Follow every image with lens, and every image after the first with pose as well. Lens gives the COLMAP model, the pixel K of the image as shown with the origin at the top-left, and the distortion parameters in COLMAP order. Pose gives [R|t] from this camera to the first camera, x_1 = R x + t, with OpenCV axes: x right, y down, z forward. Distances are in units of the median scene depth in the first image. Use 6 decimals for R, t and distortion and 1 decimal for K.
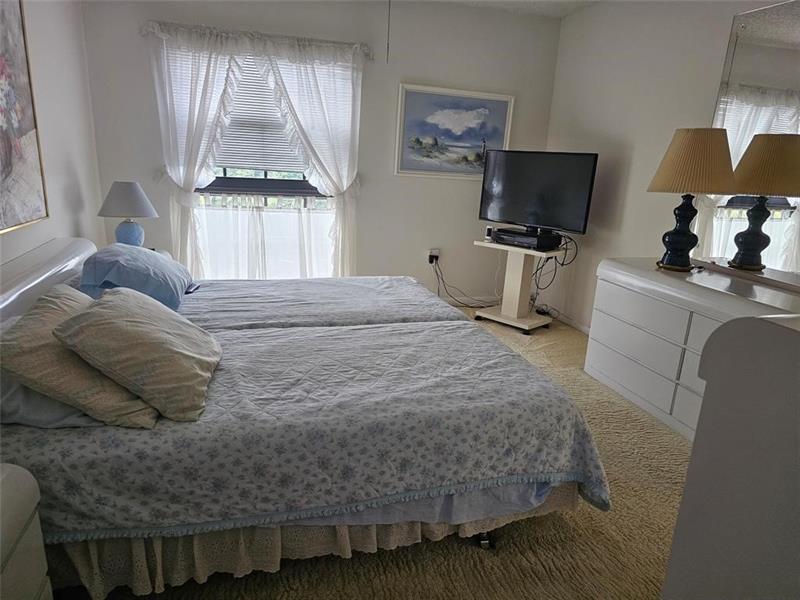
lens RADIAL K [[541.5, 0, 409.3], [0, 541.5, 302.5], [0, 0, 1]] dist [0.077724, -0.076660]
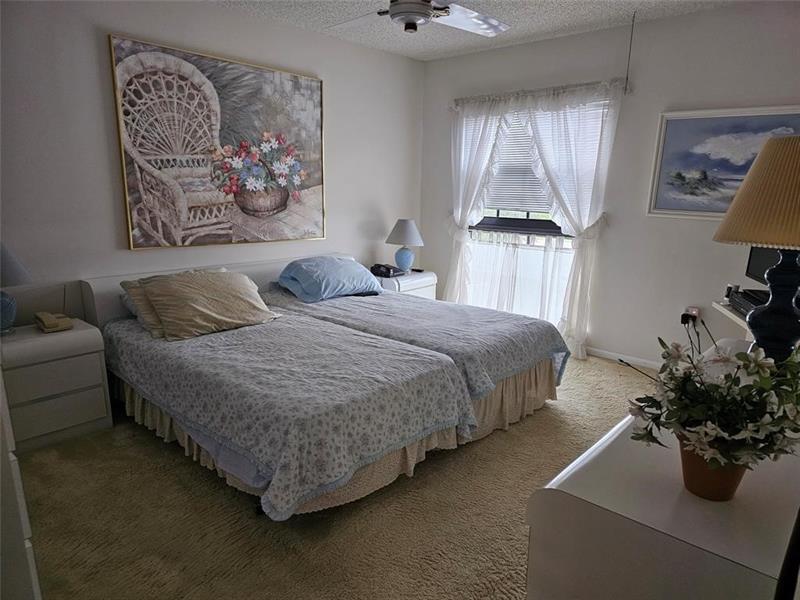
lens RADIAL K [[541.5, 0, 409.3], [0, 541.5, 302.5], [0, 0, 1]] dist [0.077724, -0.076660]
pose [[0.525764, 0.141938, -0.838705, 0.573964], [-0.210926, 0.976941, 0.033108, -0.051203], [0.824065, 0.159498, 0.543579, 0.249499]]
